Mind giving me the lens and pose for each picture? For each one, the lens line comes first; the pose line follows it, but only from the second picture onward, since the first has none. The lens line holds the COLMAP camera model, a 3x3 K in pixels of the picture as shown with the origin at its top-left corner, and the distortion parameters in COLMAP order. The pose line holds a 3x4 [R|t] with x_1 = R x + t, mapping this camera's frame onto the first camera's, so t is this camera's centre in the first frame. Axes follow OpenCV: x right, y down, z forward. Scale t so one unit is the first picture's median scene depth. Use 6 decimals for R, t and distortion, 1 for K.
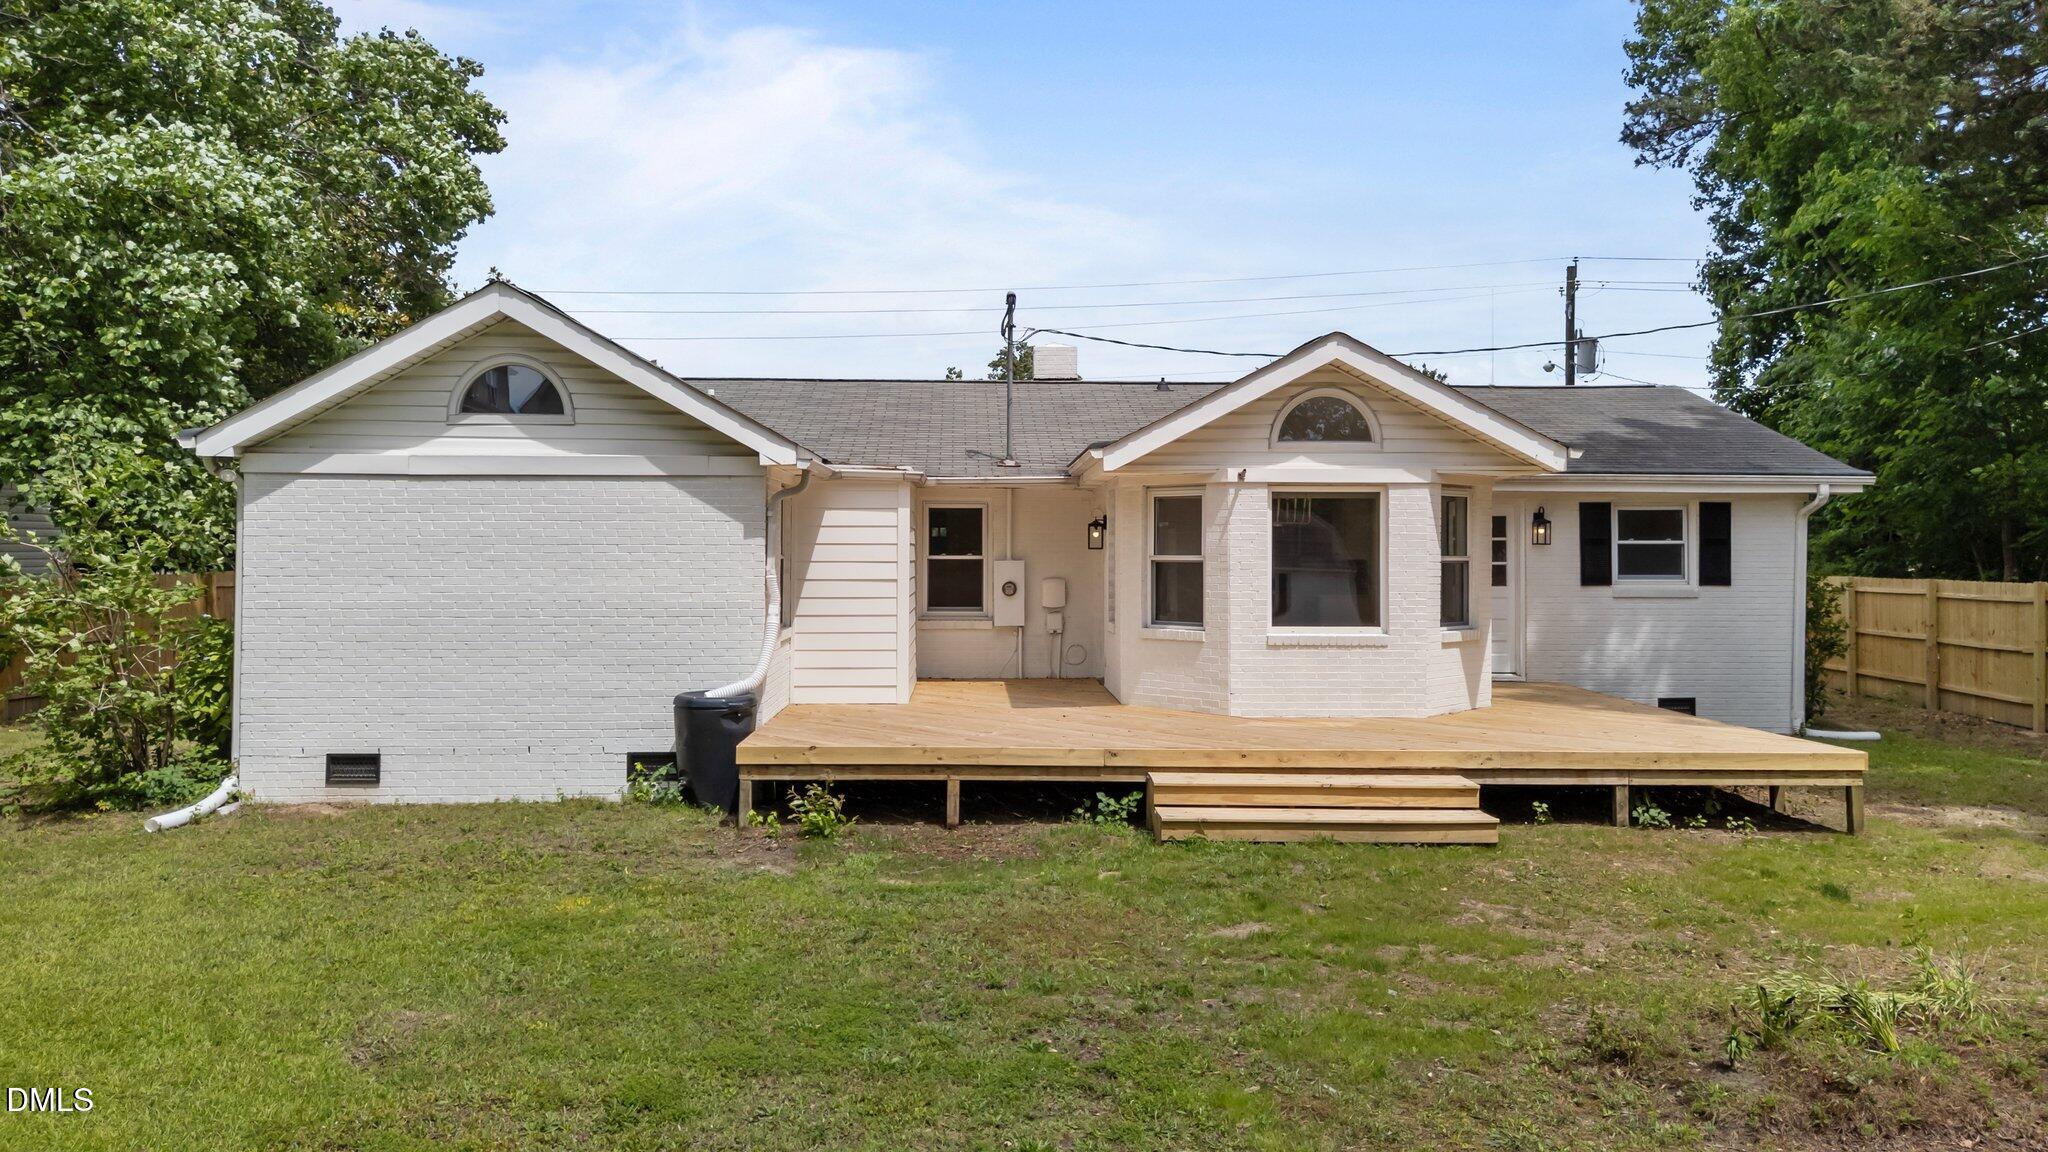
lens RADIAL K [[1457.4, 0, 1044.4], [0, 1457.4, 504.2], [0, 0, 1]] dist [0.029449, -0.019587]
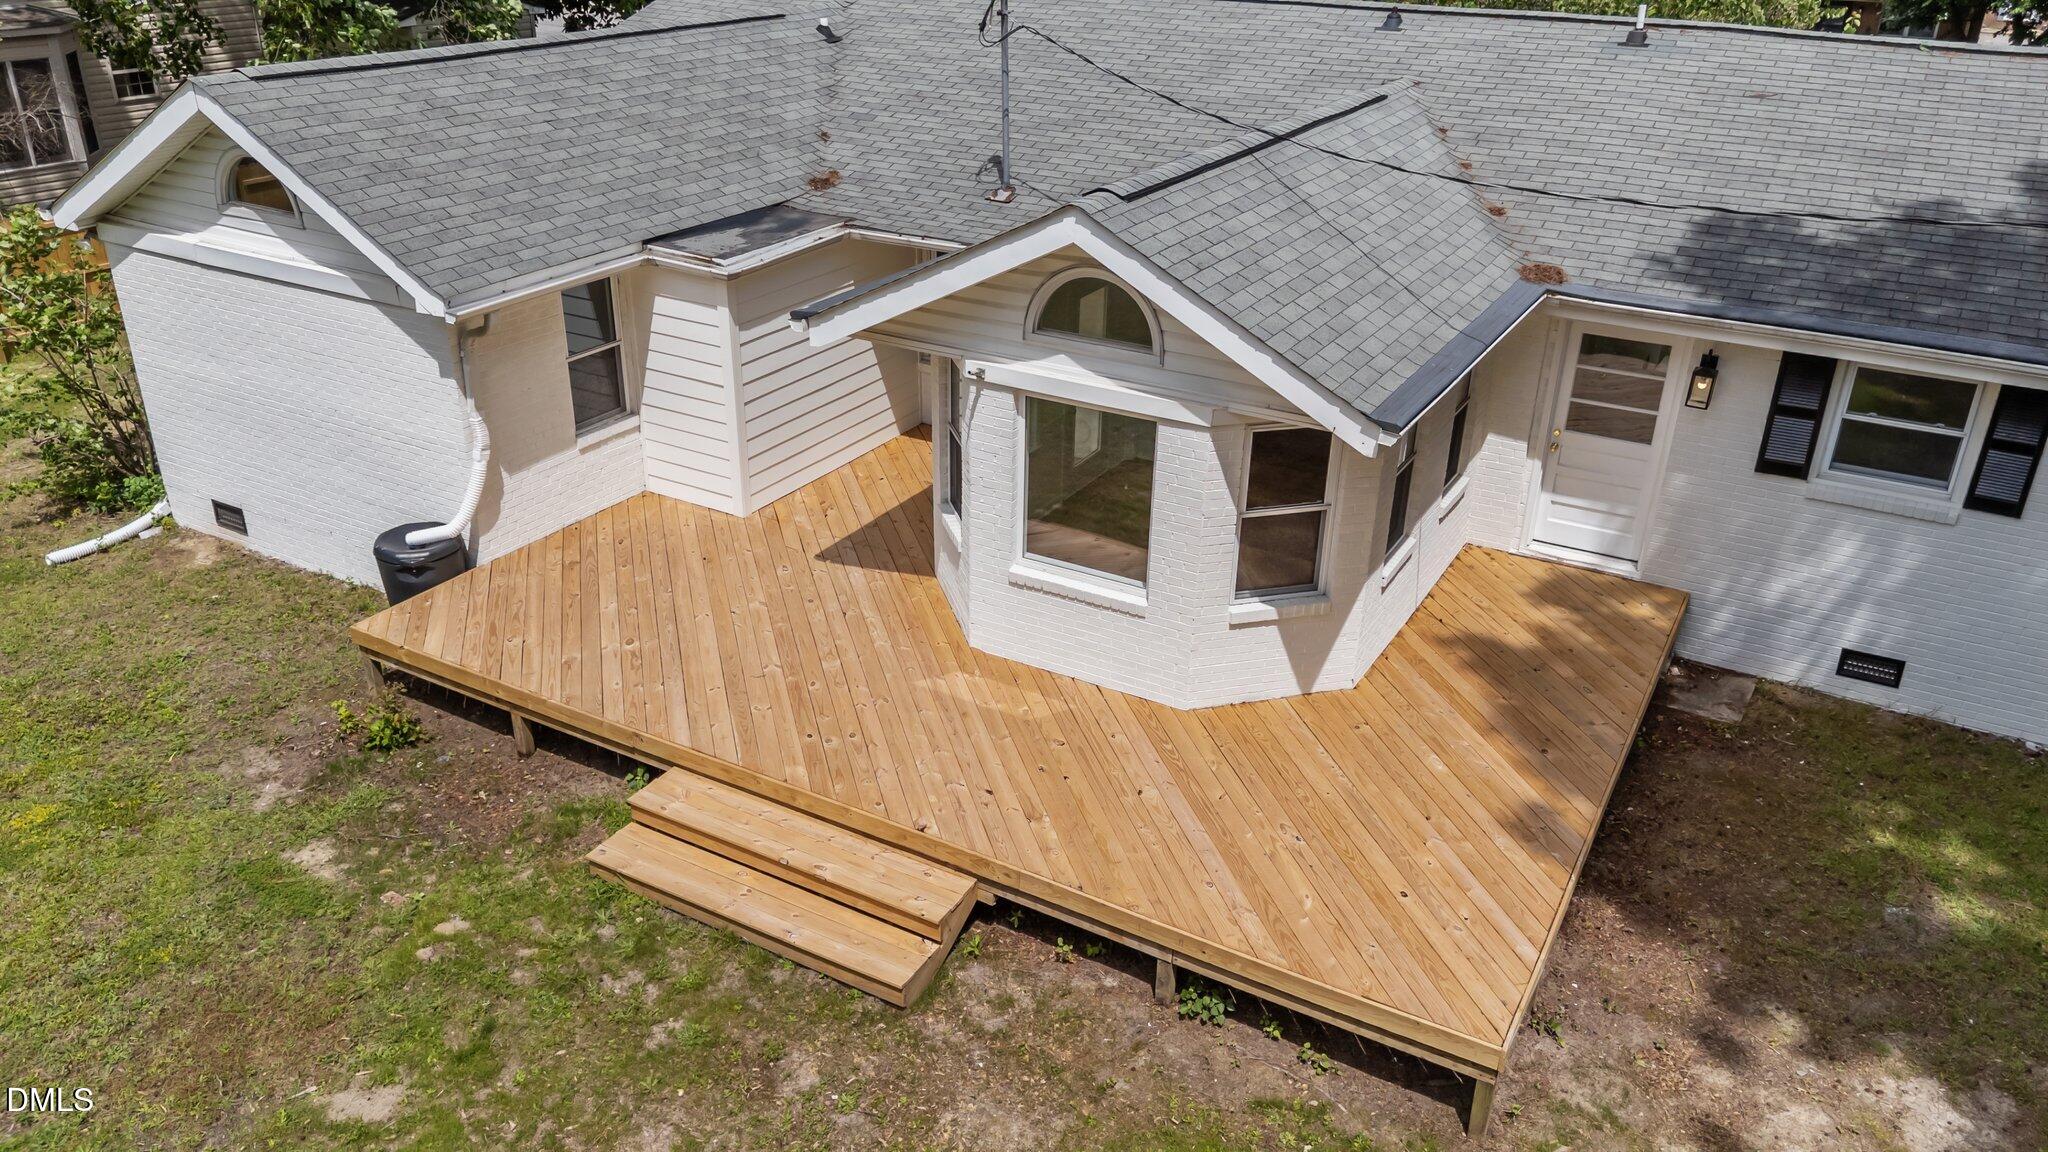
lens RADIAL K [[1457.4, 0, 1028.0], [0, 1457.4, 577.9], [0, 0, 1]] dist [0.029449, -0.019587]
pose [[0.859536, 0.239710, -0.451373, 0.526770], [-0.009336, 0.890399, 0.455084, -0.270757], [0.510991, -0.386947, 0.767568, 0.394577]]
